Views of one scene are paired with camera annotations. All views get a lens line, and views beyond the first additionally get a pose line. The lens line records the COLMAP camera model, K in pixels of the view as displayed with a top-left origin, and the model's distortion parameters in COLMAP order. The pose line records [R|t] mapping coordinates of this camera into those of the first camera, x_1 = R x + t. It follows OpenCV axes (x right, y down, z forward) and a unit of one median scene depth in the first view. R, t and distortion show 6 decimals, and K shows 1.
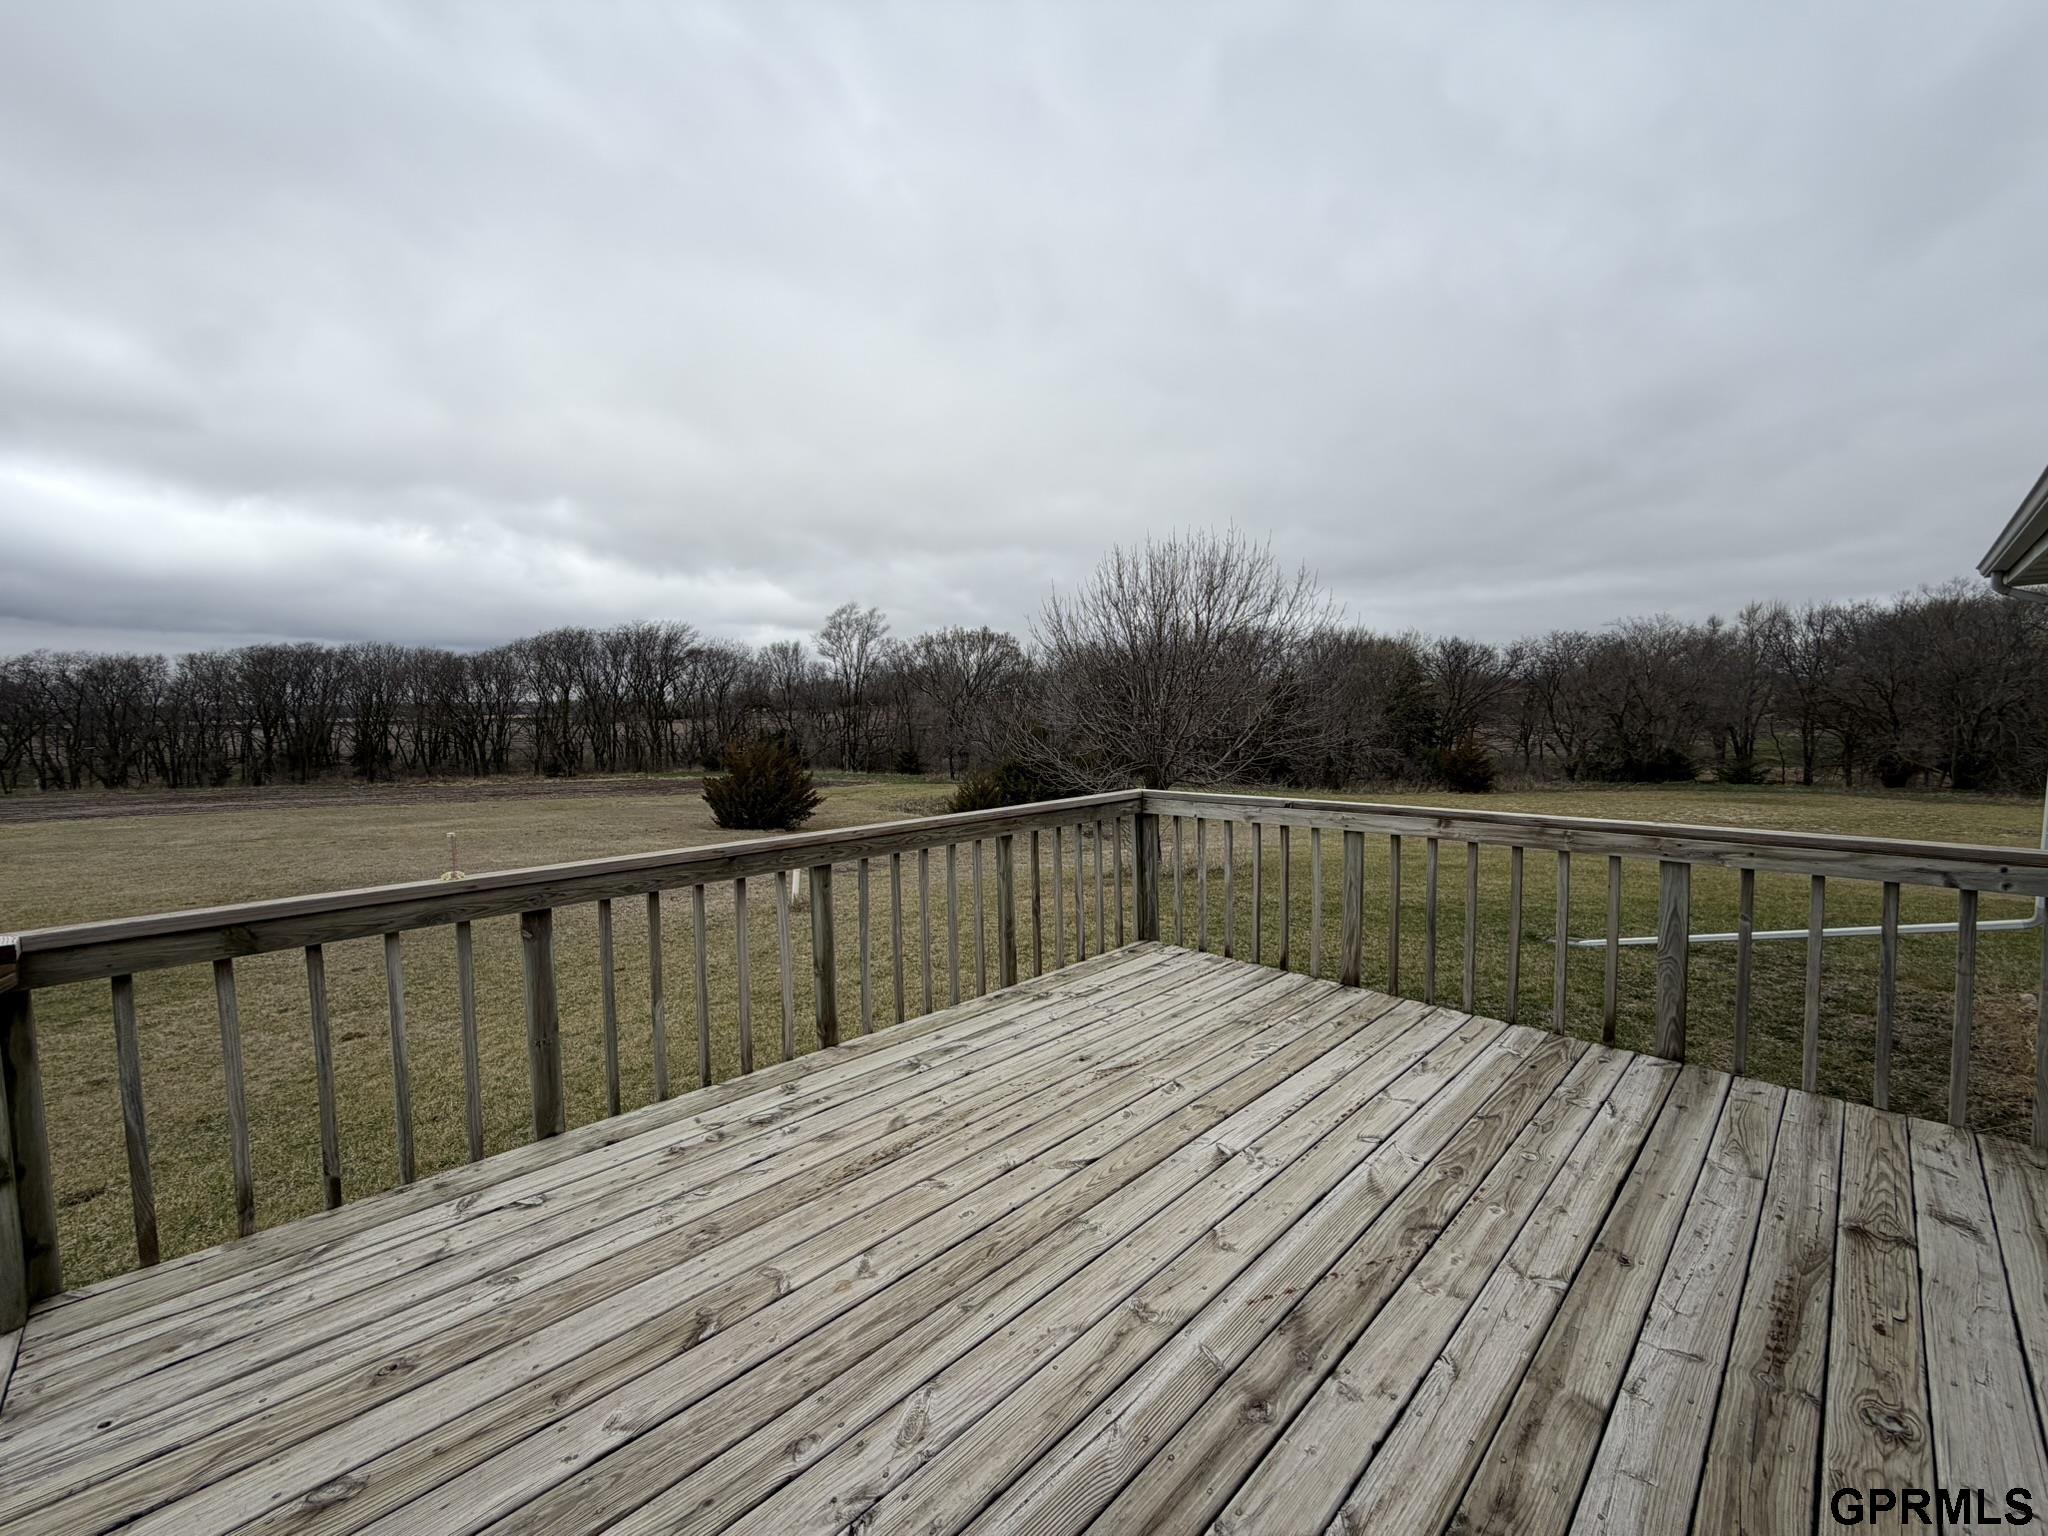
lens RADIAL K [[819.7, 0, 1005.4], [0, 819.7, 768.3], [0, 0, 1]] dist [0.001712, -0.000275]
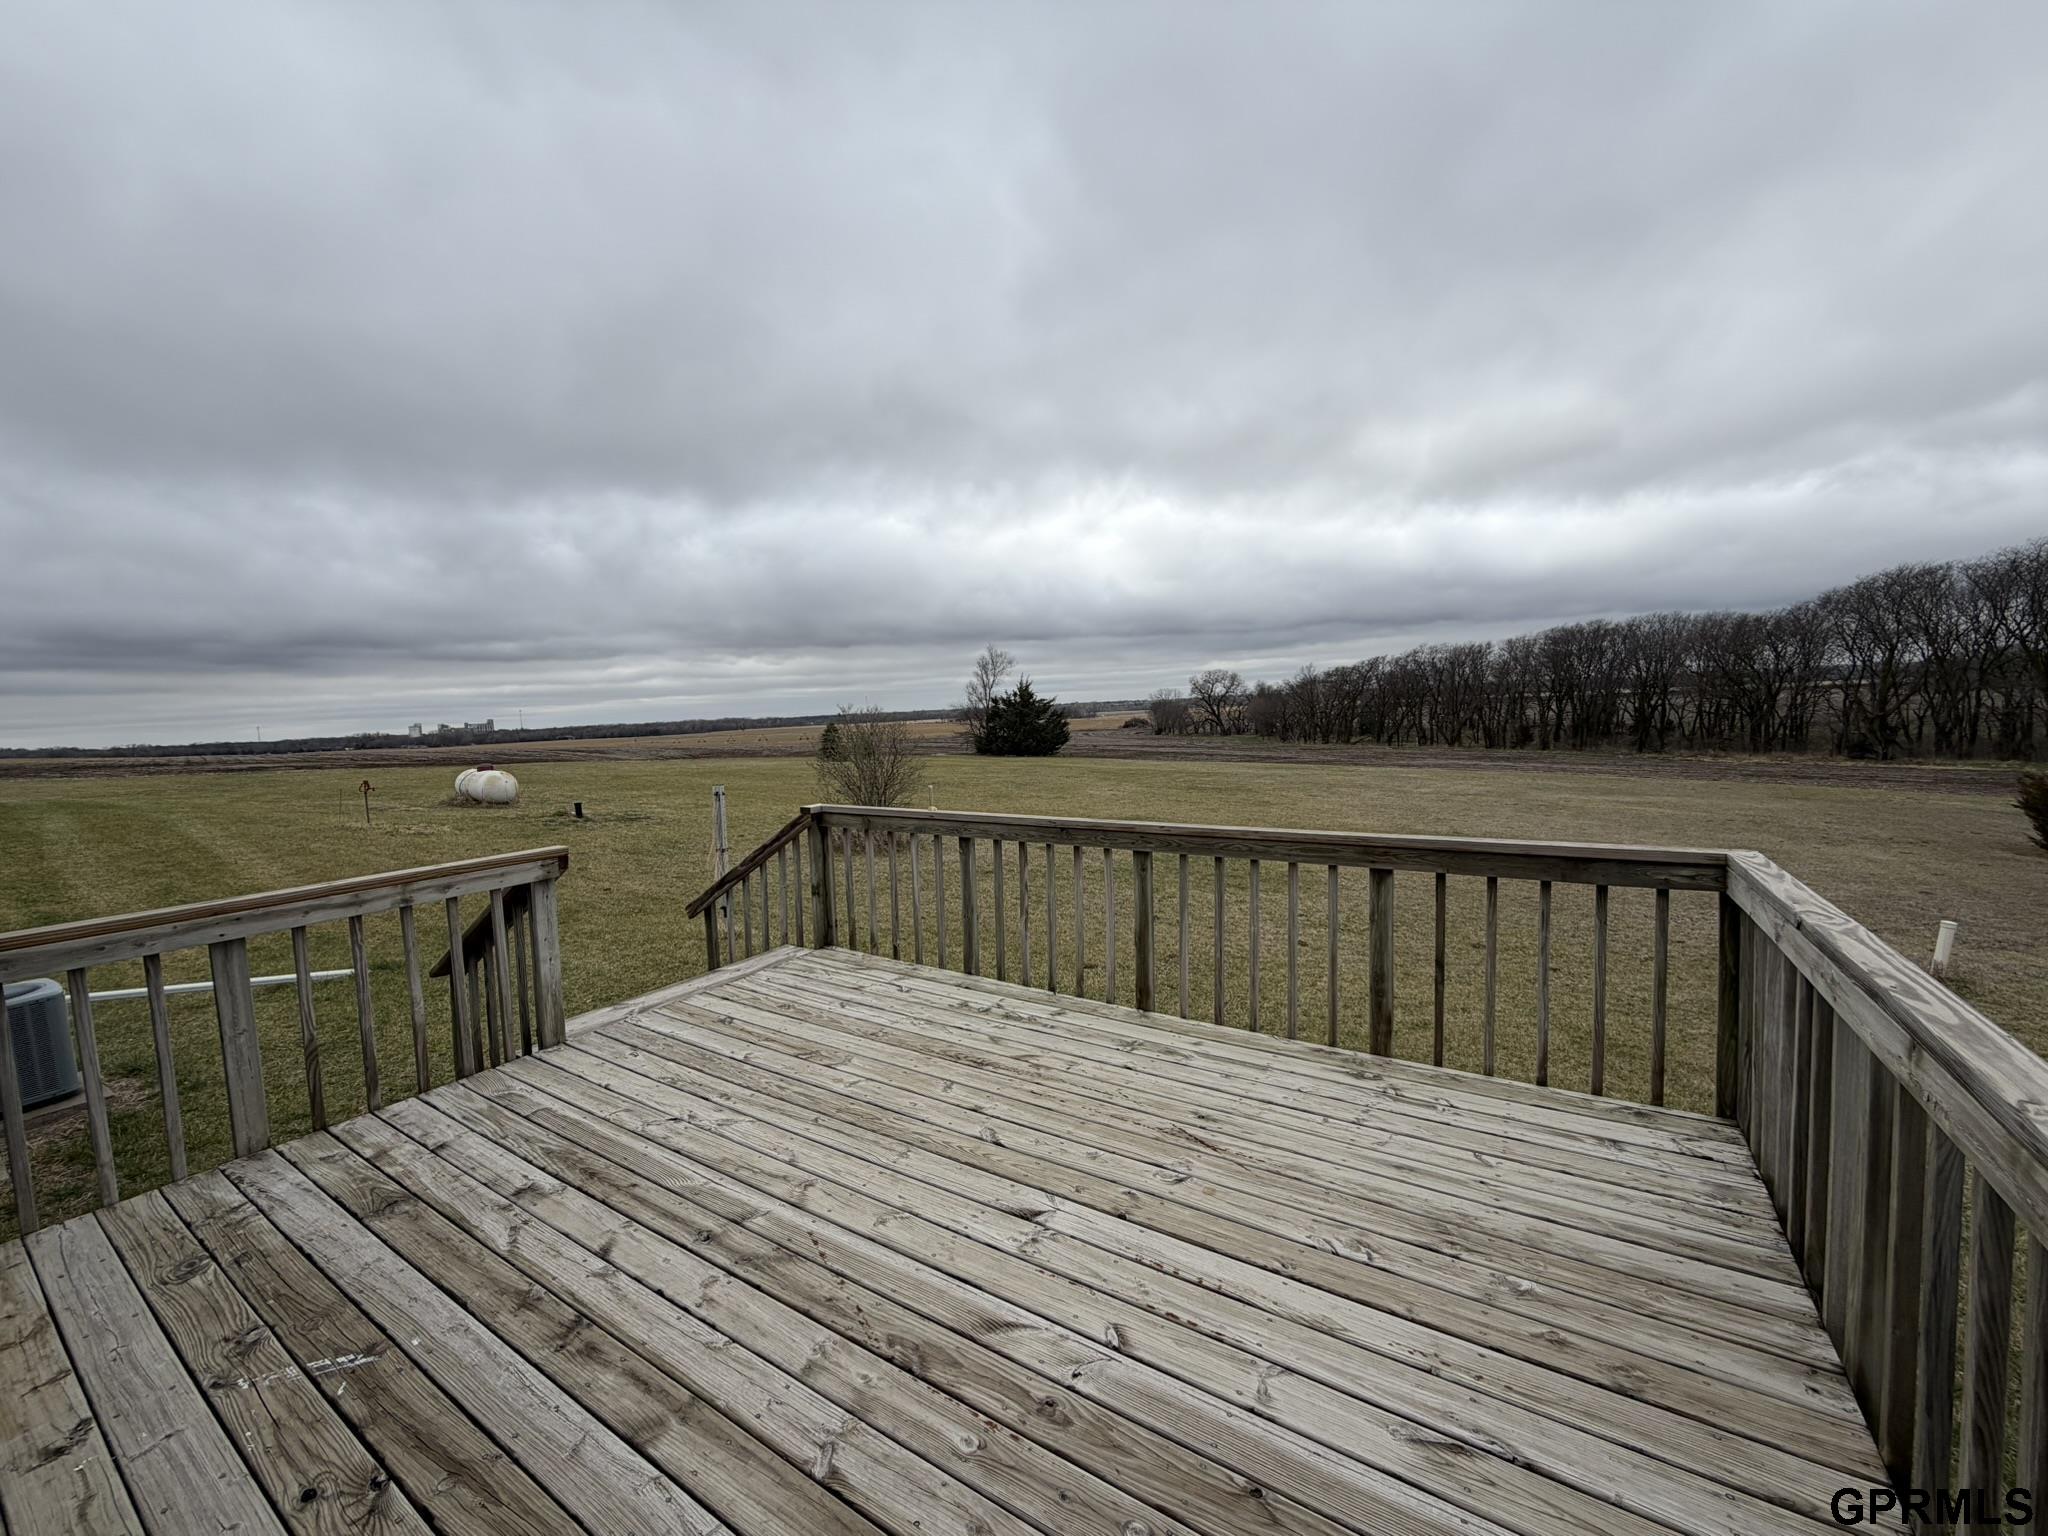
lens RADIAL K [[819.7, 0, 1029.8], [0, 819.7, 782.1], [0, 0, 1]] dist [0.001712, -0.000275]
pose [[0.220288, 0.091983, -0.971088, 0.820564], [-0.038752, 0.995583, 0.085512, -0.068060], [0.974665, 0.018794, 0.222879, 0.574479]]
